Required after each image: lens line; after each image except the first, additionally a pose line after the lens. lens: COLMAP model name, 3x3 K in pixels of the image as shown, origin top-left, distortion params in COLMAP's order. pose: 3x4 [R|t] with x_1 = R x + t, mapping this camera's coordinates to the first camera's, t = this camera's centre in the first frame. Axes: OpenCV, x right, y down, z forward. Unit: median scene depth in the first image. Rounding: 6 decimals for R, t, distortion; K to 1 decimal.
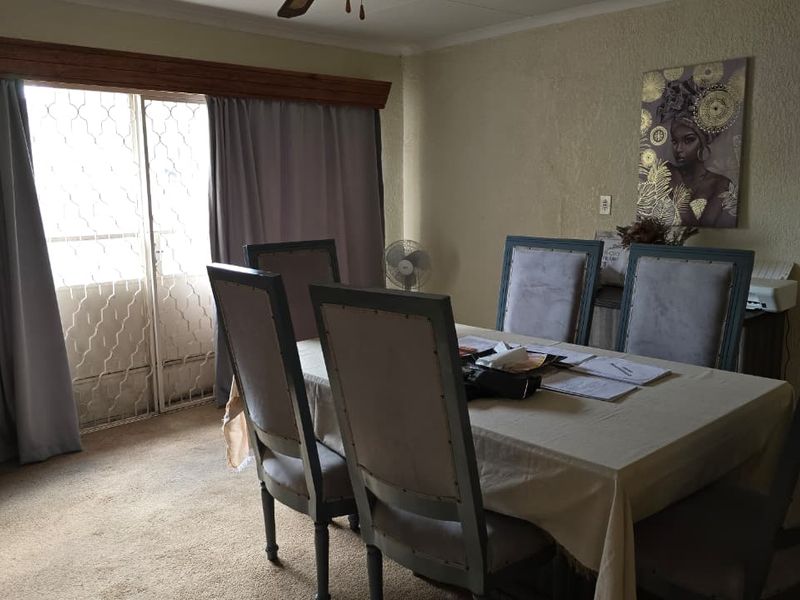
lens RADIAL K [[674.0, 0, 386.4], [0, 674.0, 300.8], [0, 0, 1]] dist [0.038501, -0.095886]
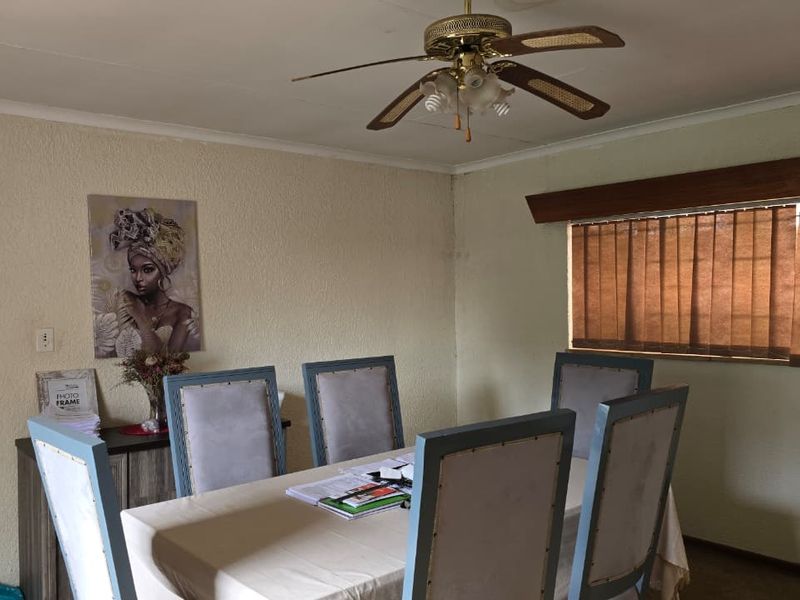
lens RADIAL K [[674.0, 0, 386.4], [0, 674.0, 300.8], [0, 0, 1]] dist [0.038501, -0.095886]
pose [[0.080155, 0.006298, 0.996762, -0.532098], [0.189902, 0.981568, -0.021473, -0.103121], [-0.978526, 0.191009, 0.077482, 0.585262]]
